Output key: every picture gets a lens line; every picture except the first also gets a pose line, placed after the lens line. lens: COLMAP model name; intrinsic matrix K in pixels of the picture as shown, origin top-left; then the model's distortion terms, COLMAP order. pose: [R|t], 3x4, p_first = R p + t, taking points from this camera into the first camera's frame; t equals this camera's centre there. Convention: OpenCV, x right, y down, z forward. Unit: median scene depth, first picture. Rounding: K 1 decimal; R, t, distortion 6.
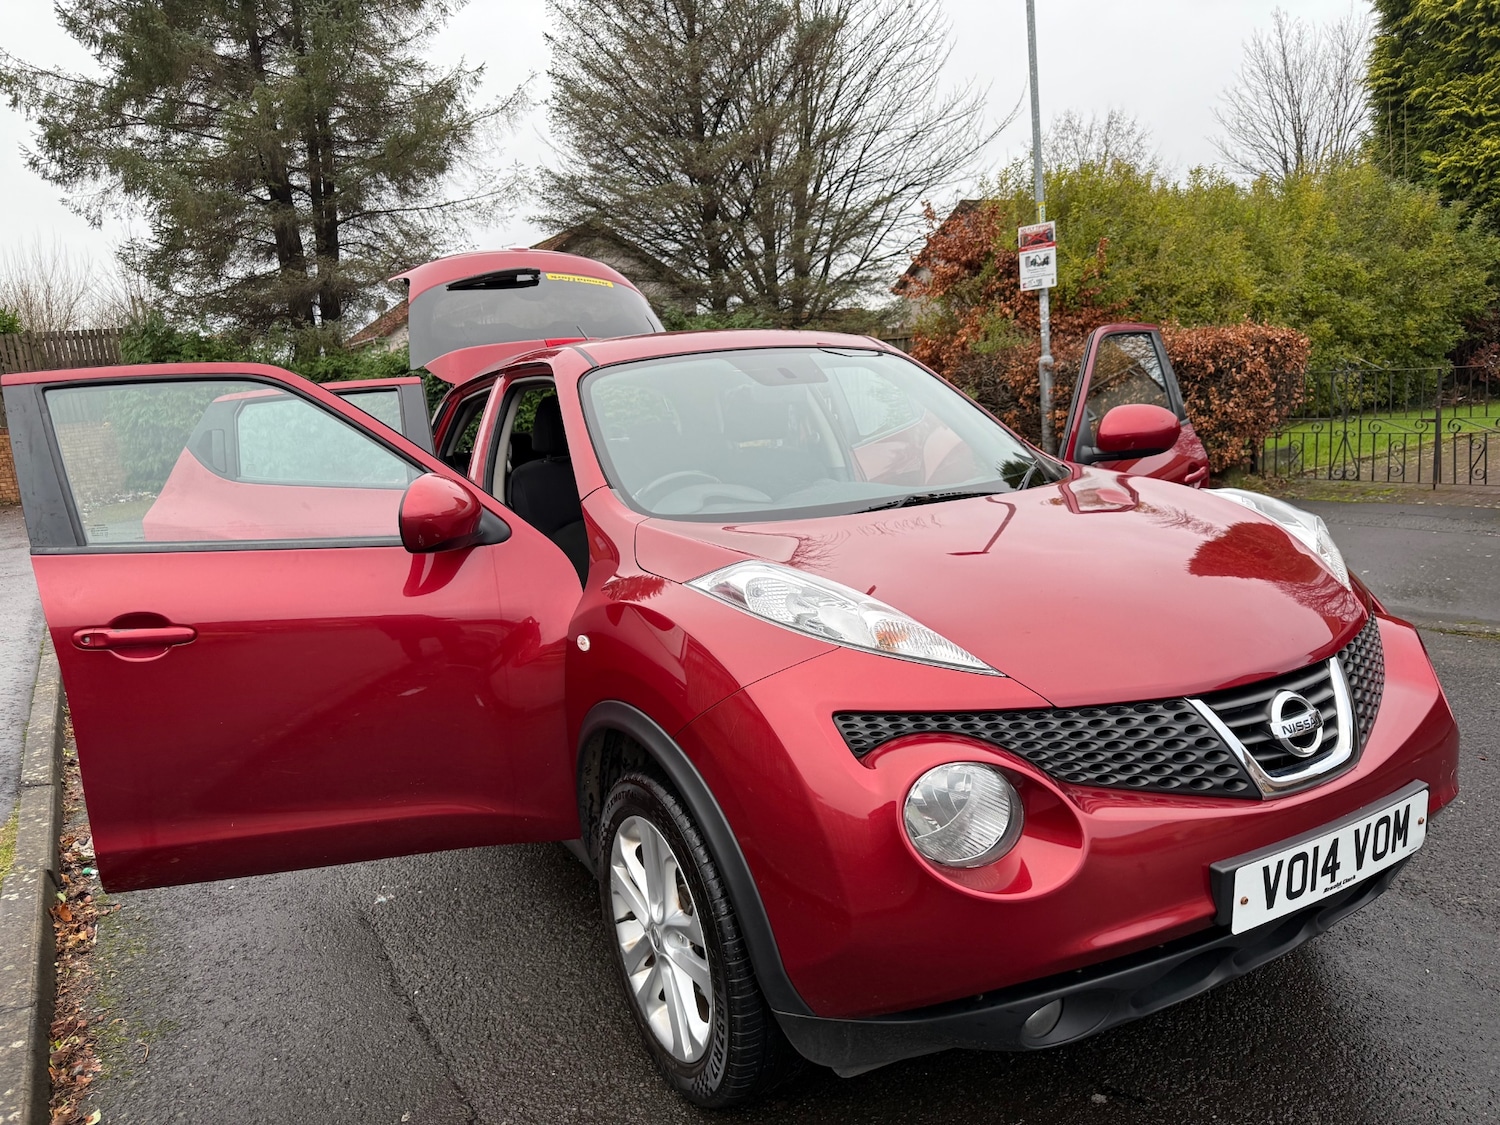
lens RADIAL K [[1066.8, 0, 751.9], [0, 1066.8, 560.6], [0, 0, 1]] dist [0.020346, -0.027172]
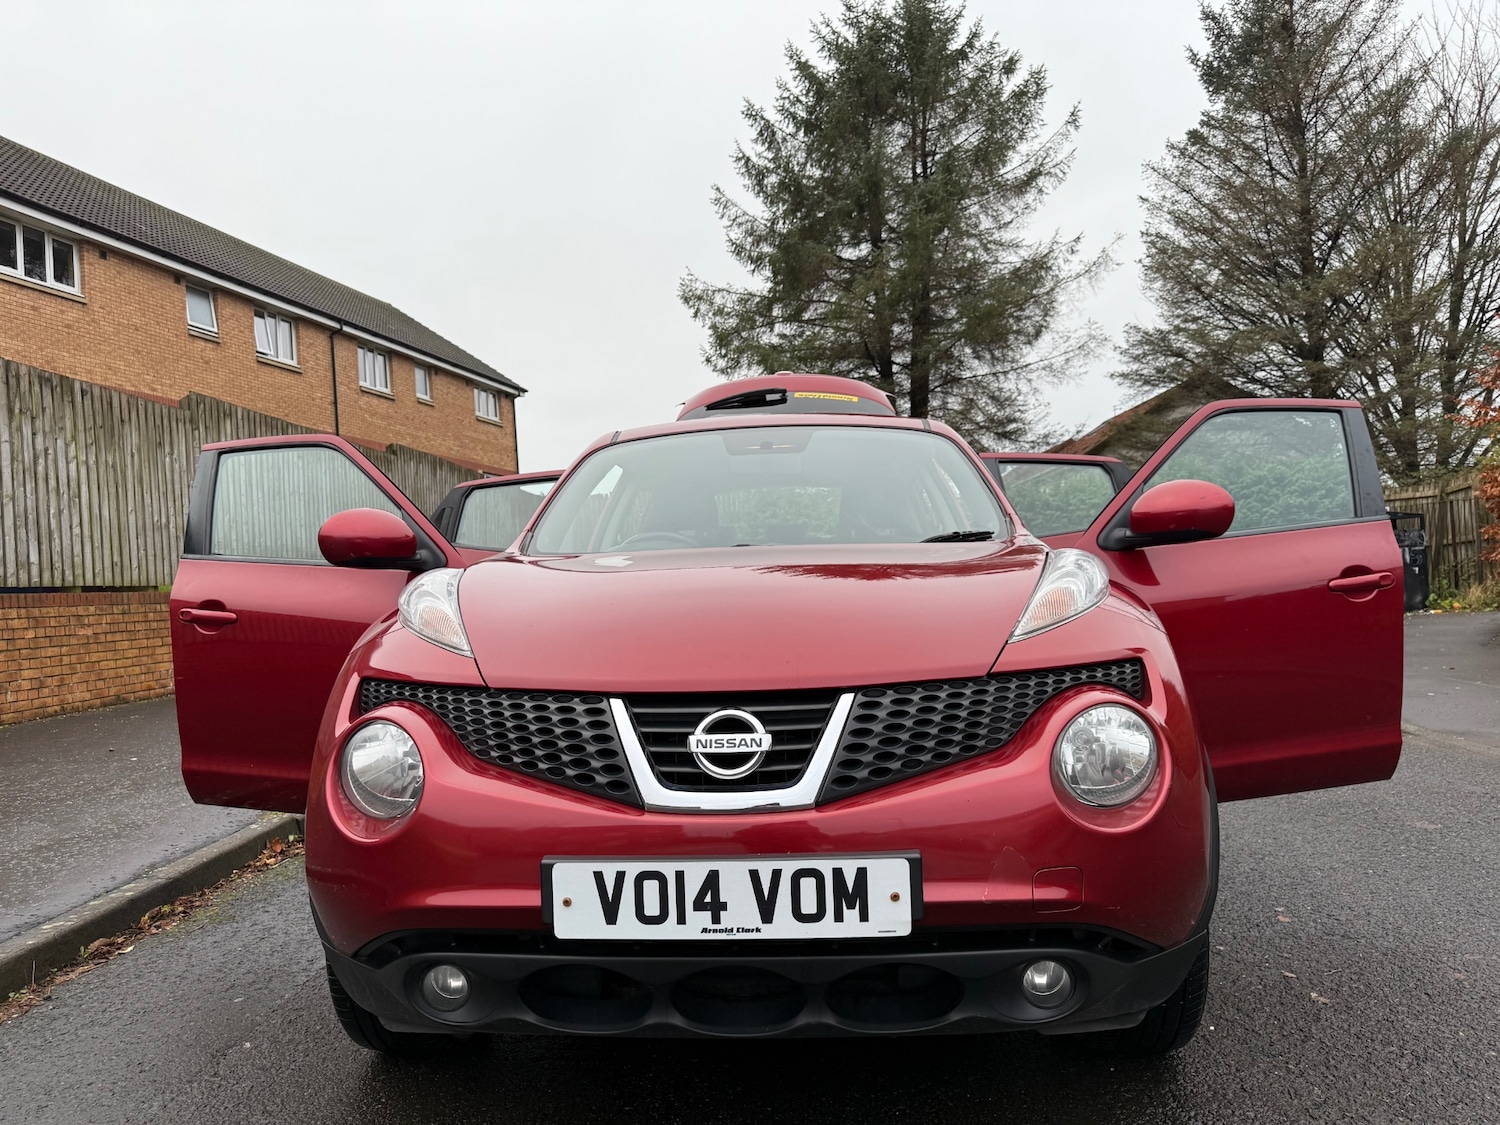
lens RADIAL K [[1066.8, 0, 749.6], [0, 1066.8, 569.8], [0, 0, 1]] dist [0.020346, -0.027172]
pose [[0.831736, 0.034237, -0.554114, 0.151662], [-0.112690, 0.987730, -0.108120, 0.015207], [0.543614, 0.152371, 0.825389, 0.035619]]
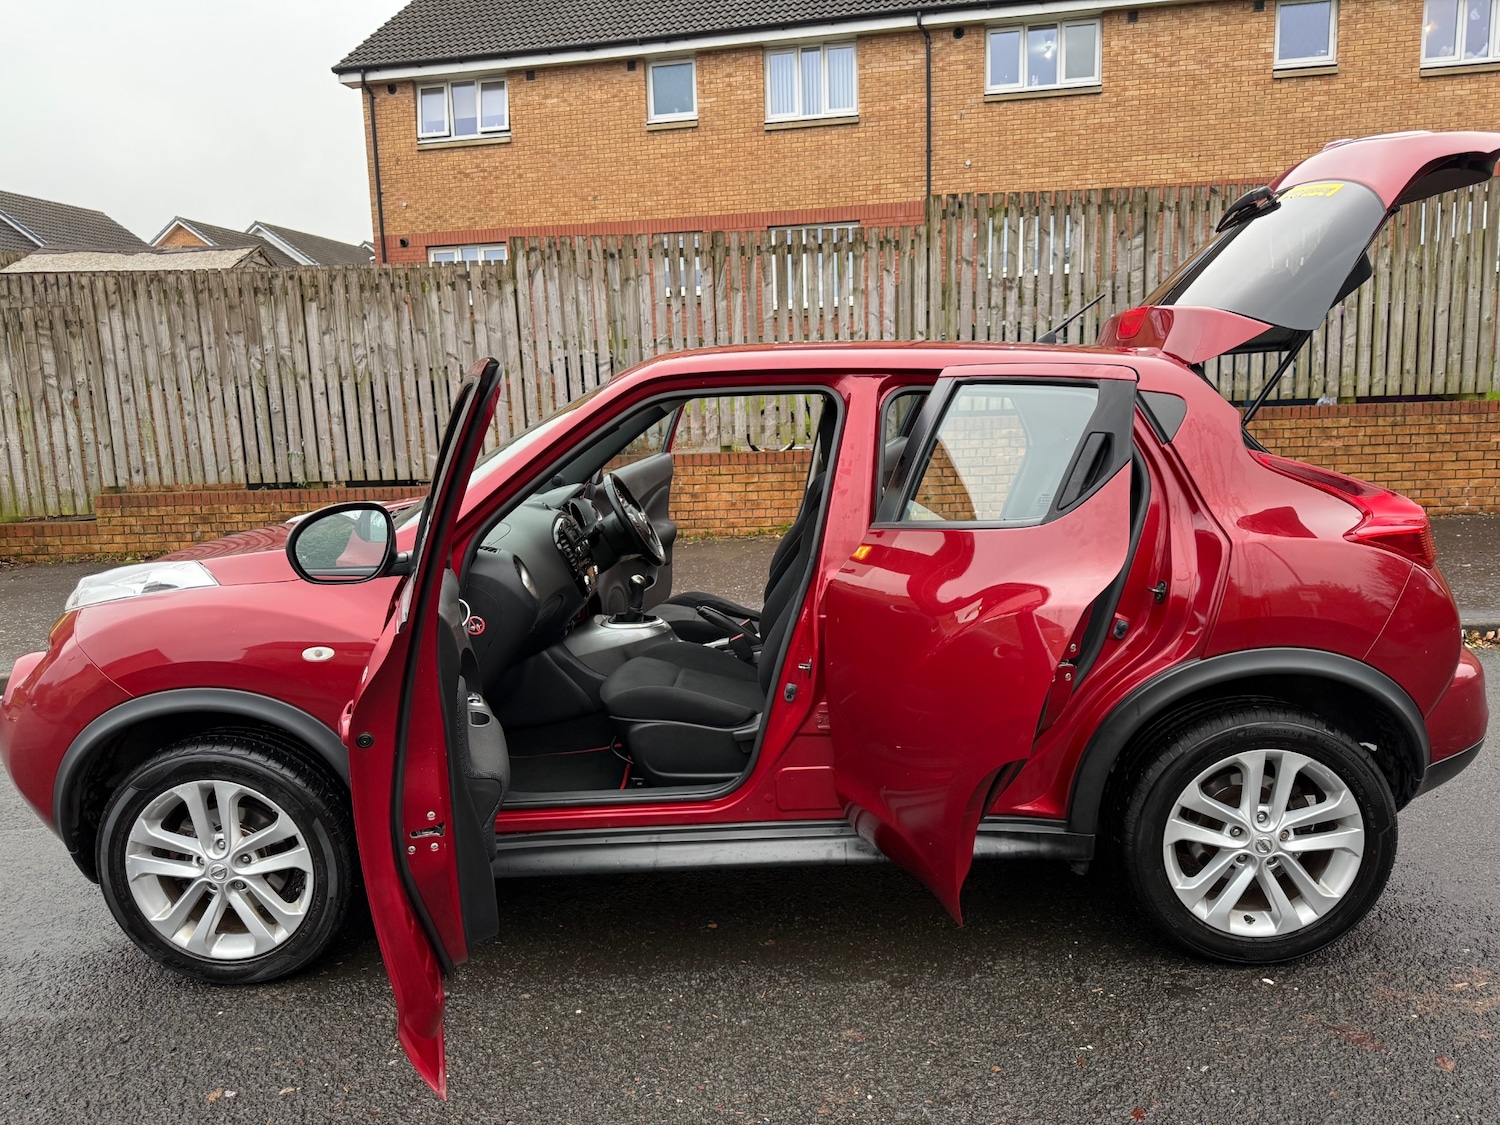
lens RADIAL K [[1066.8, 0, 761.2], [0, 1066.8, 573.0], [0, 0, 1]] dist [0.020346, -0.027172]
pose [[-0.523037, 0.233856, -0.819600, 0.213606], [-0.064556, 0.947989, 0.311687, -0.090681], [0.849862, 0.215934, -0.480737, 0.430475]]
